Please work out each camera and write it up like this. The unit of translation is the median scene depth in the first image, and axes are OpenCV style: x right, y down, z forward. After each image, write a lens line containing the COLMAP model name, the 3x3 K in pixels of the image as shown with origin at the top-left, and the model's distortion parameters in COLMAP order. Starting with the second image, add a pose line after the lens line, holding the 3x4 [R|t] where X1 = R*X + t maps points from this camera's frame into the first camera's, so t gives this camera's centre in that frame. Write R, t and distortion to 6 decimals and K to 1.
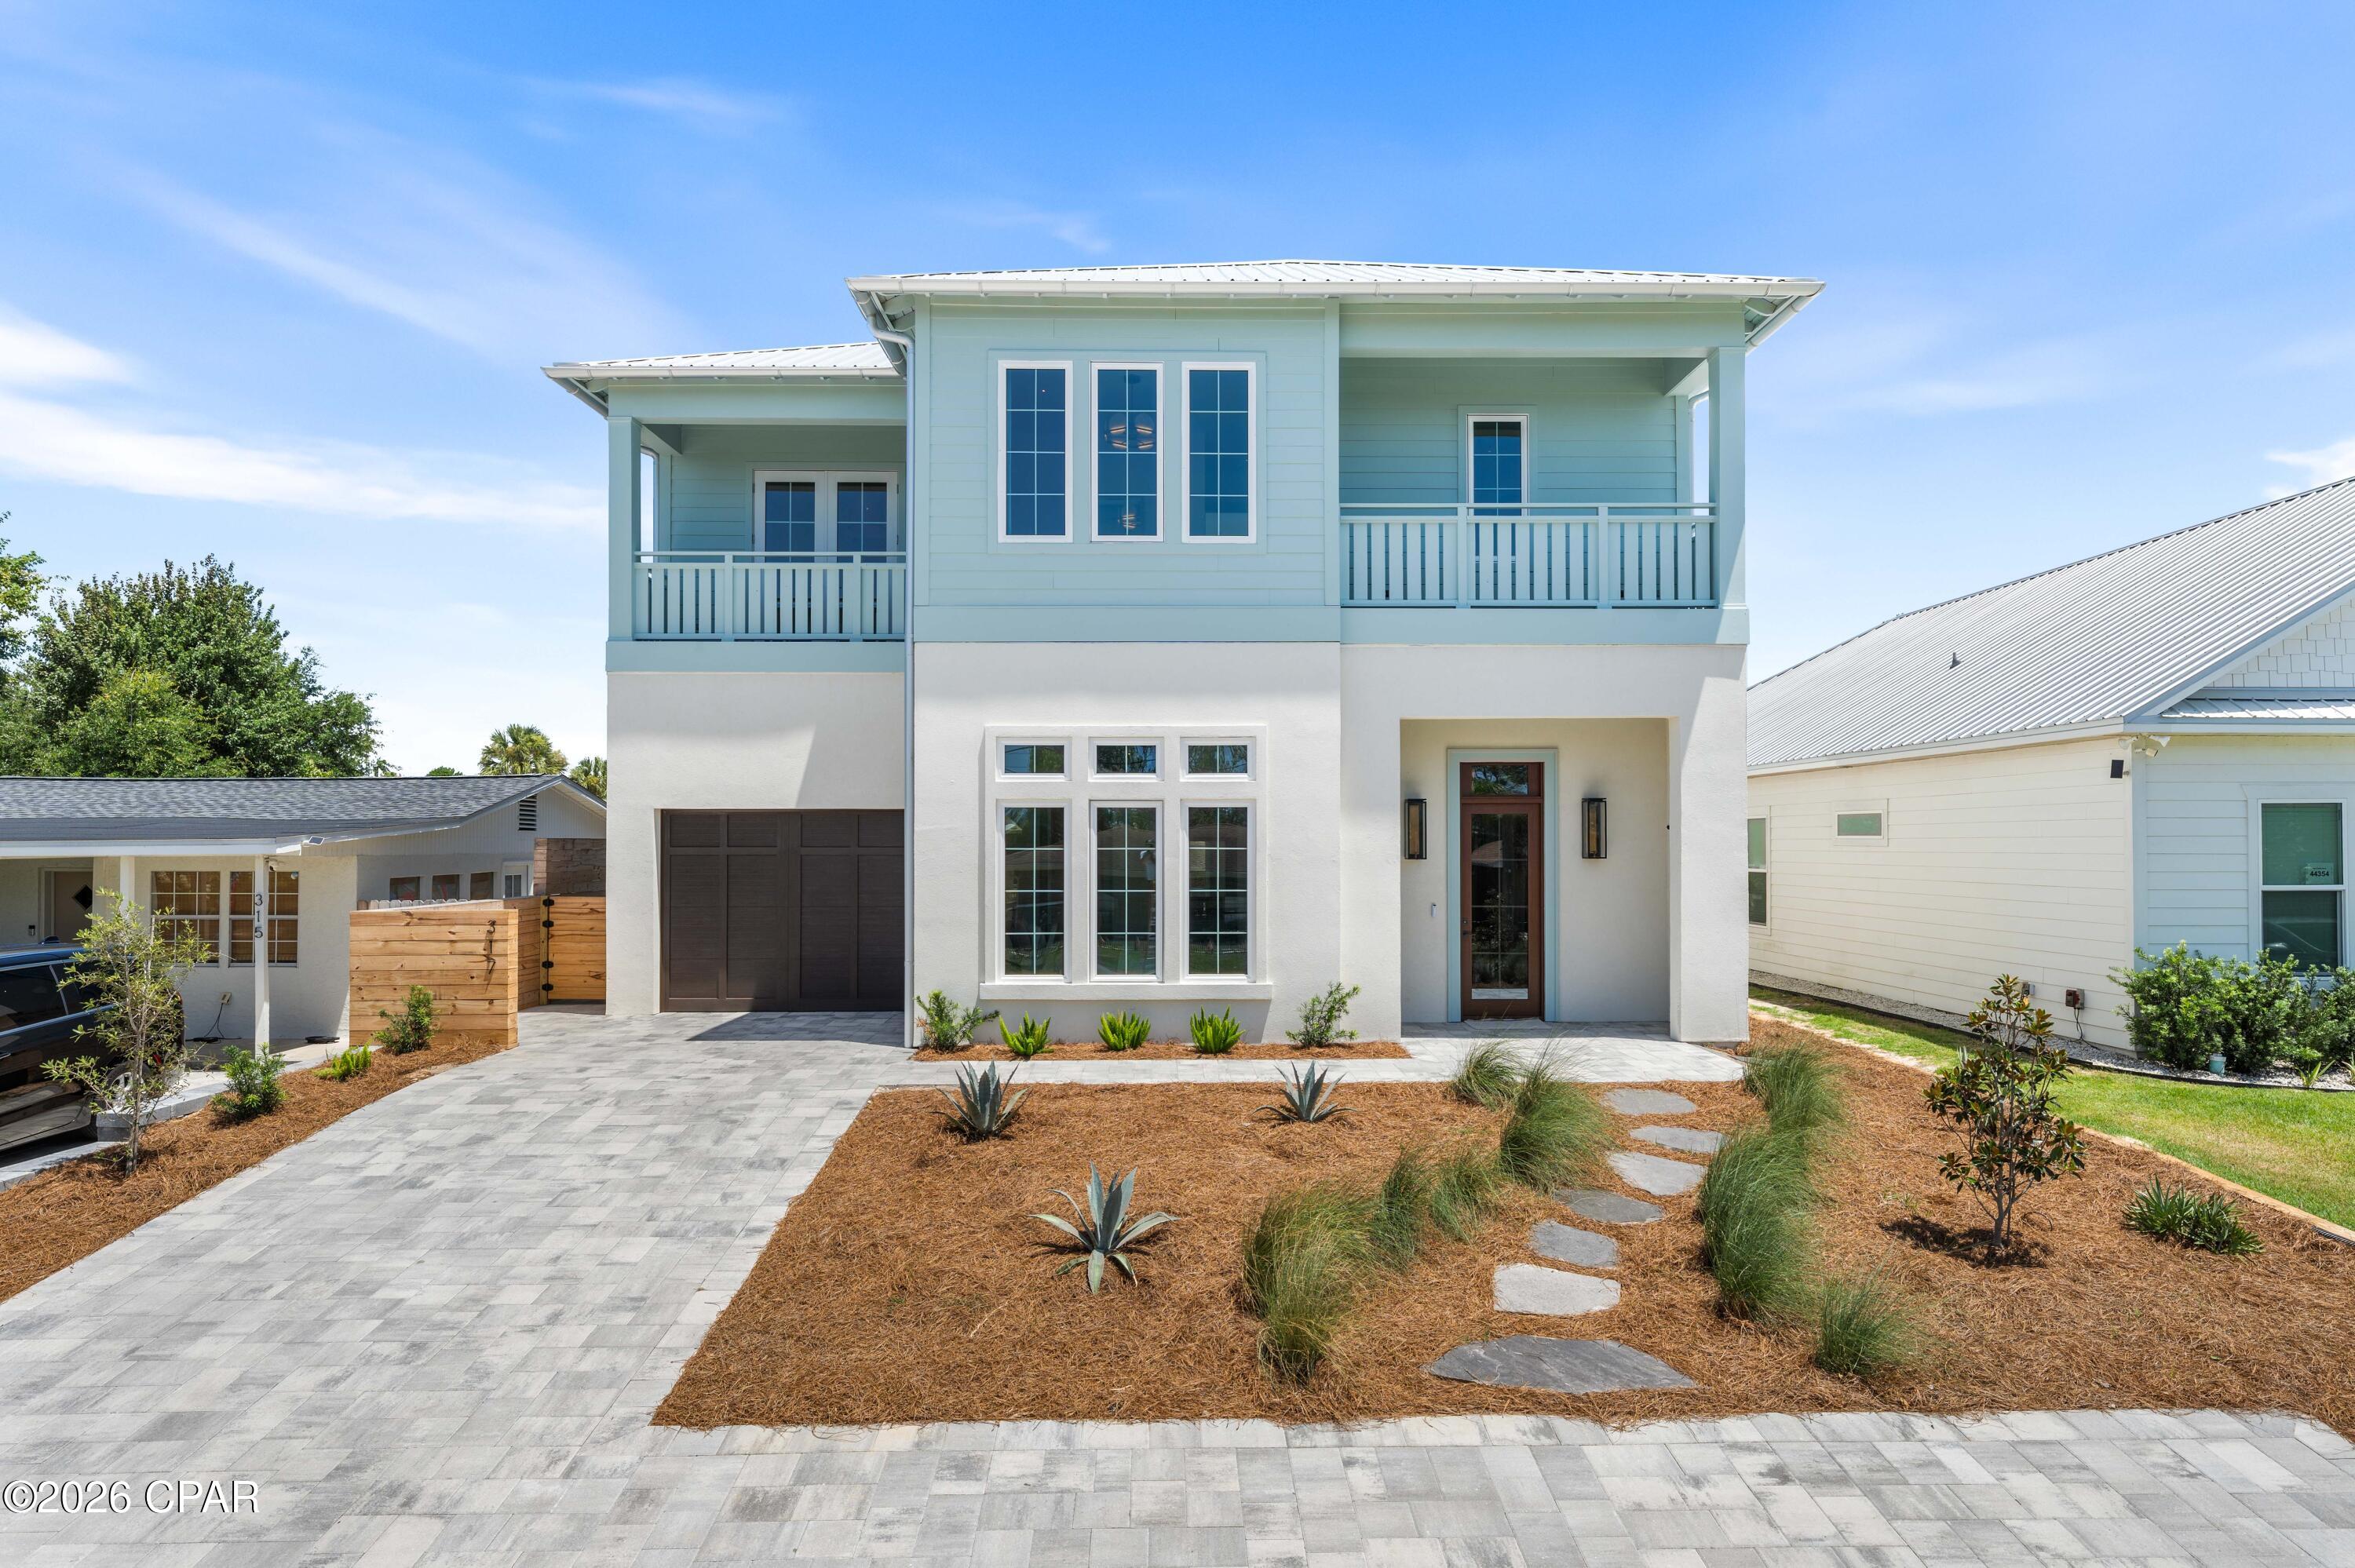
lens RADIAL K [[1220.2, 0, 1179.2], [0, 1220.2, 804.8], [0, 0, 1]] dist [0.003415, 0.000169]
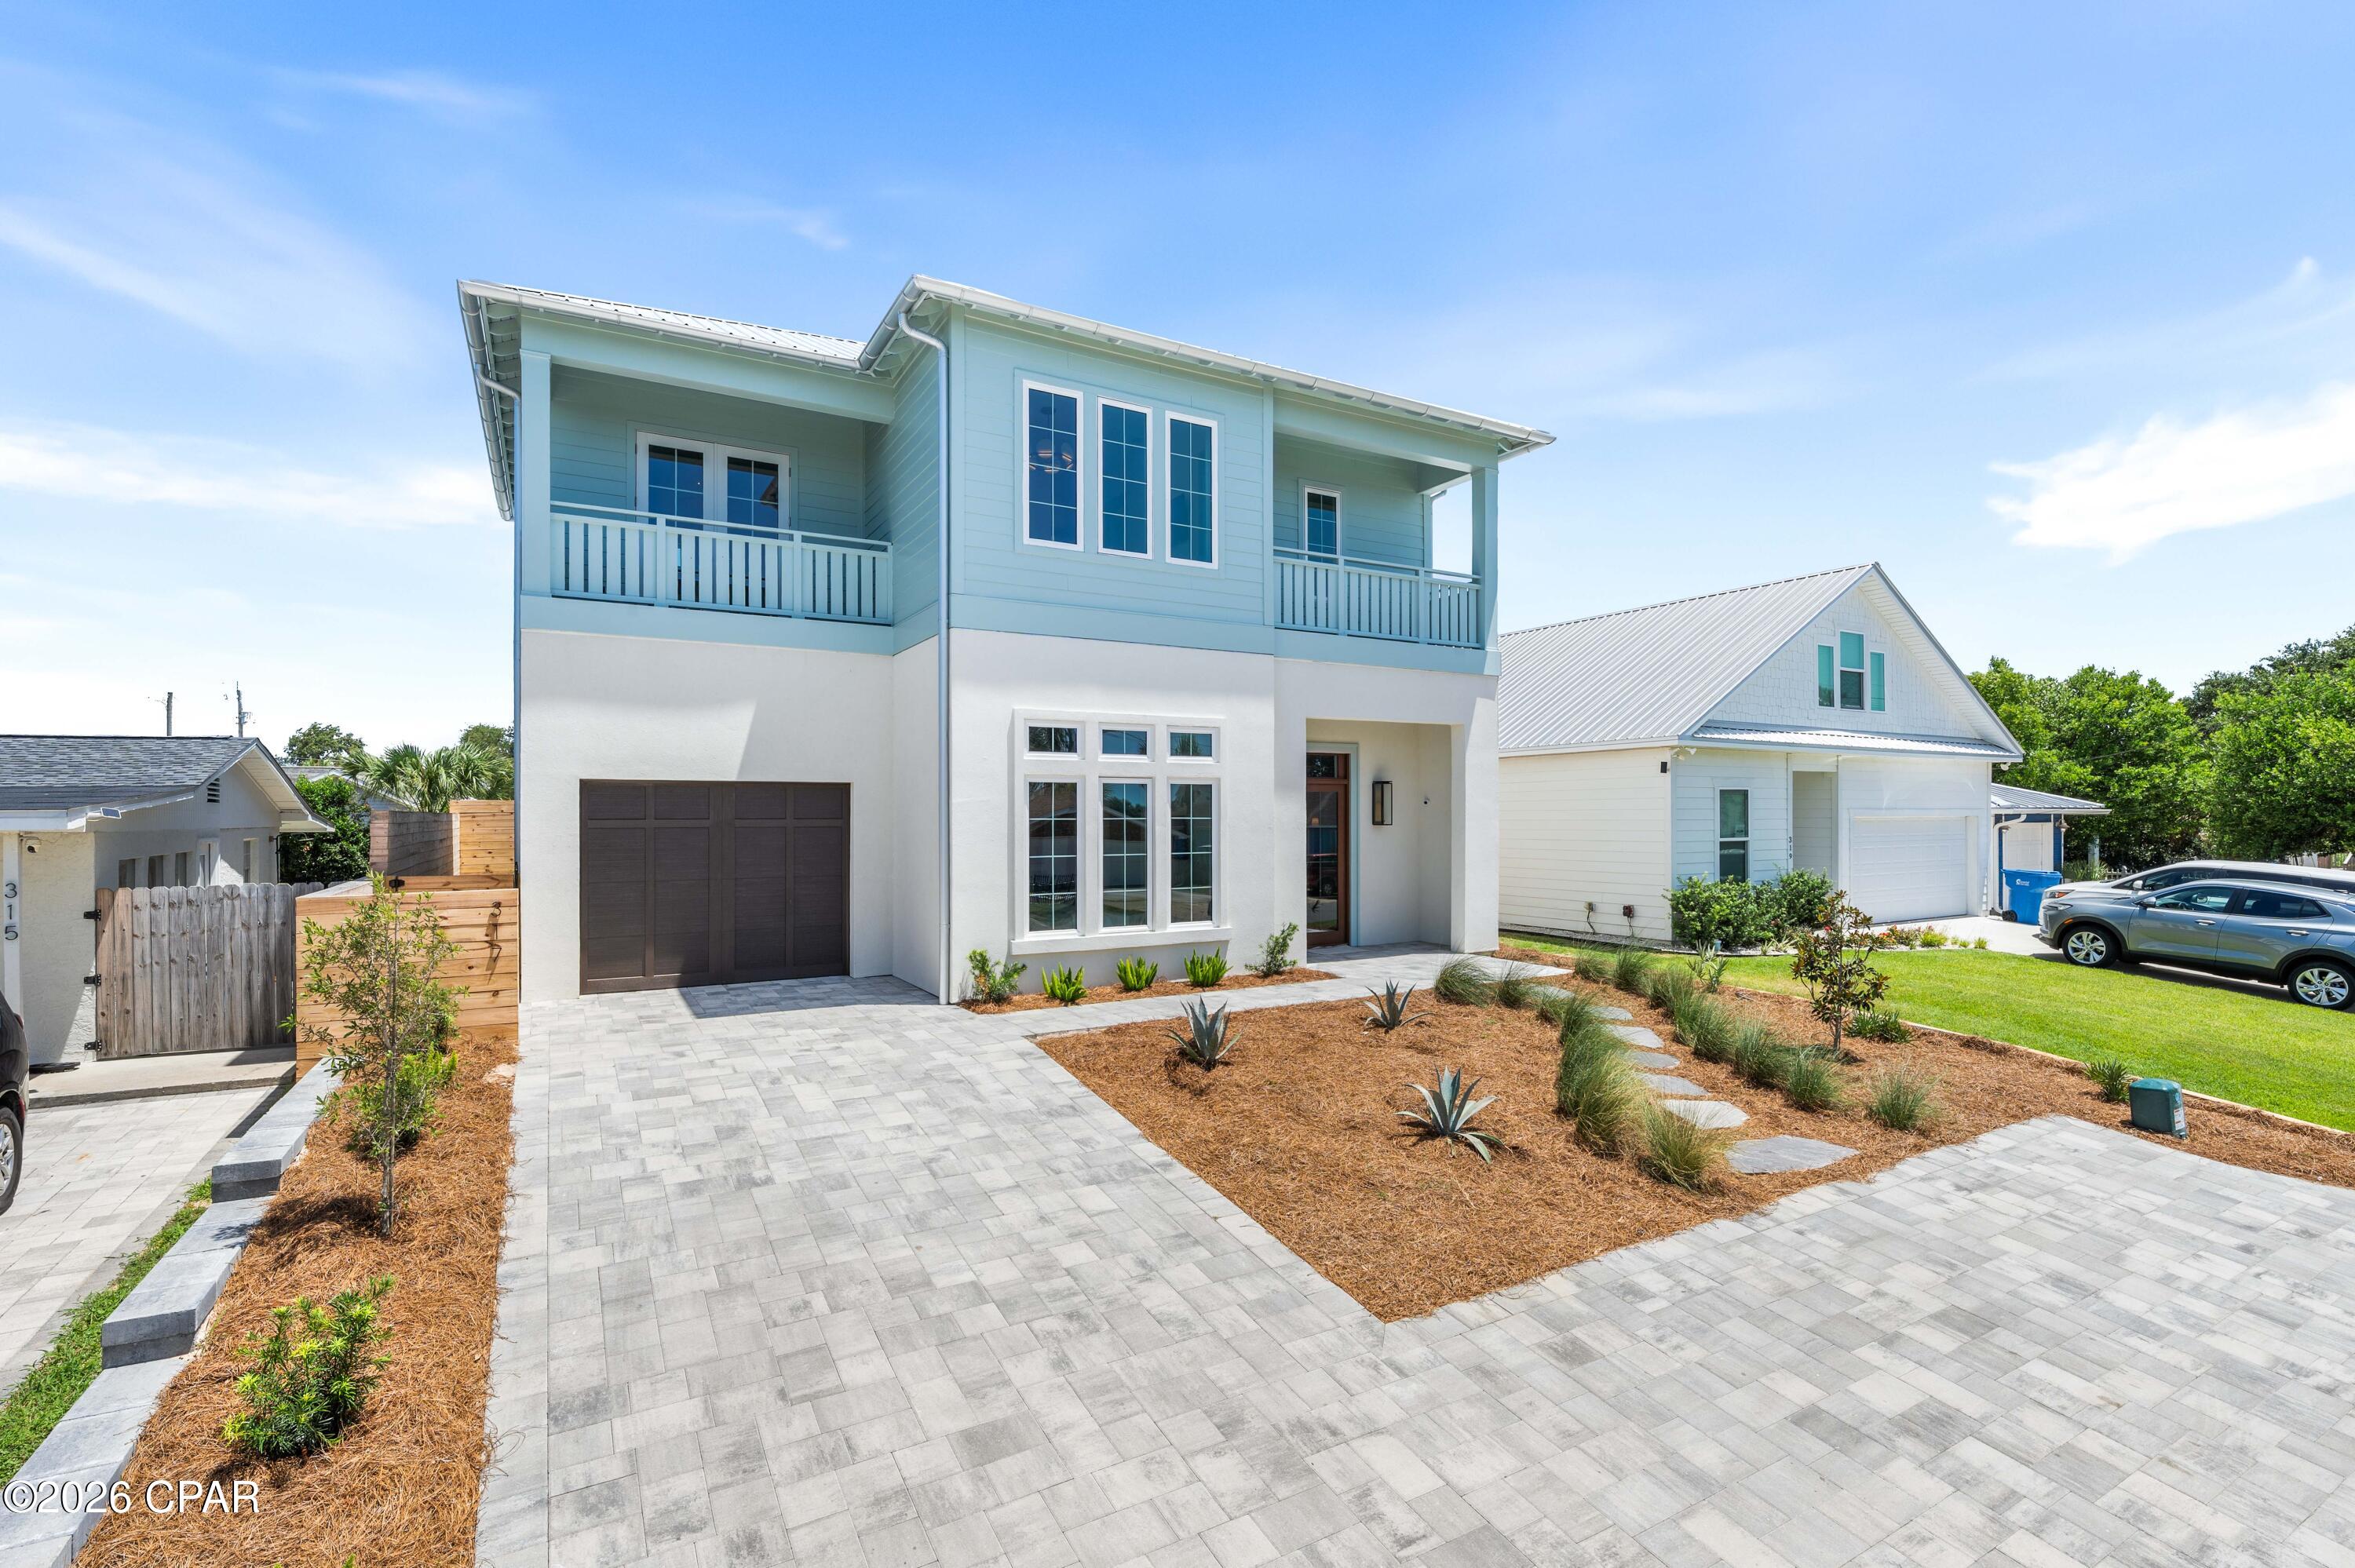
lens RADIAL K [[1016.4, 0, 1171.0], [0, 1016.4, 796.9], [0, 0, 1]] dist [-0.000174, -0.000384]
pose [[0.886218, 0.006224, 0.463227, -0.455164], [-0.011381, 0.999900, 0.008339, 0.006194], [-0.463129, -0.012662, 0.886201, 0.114371]]
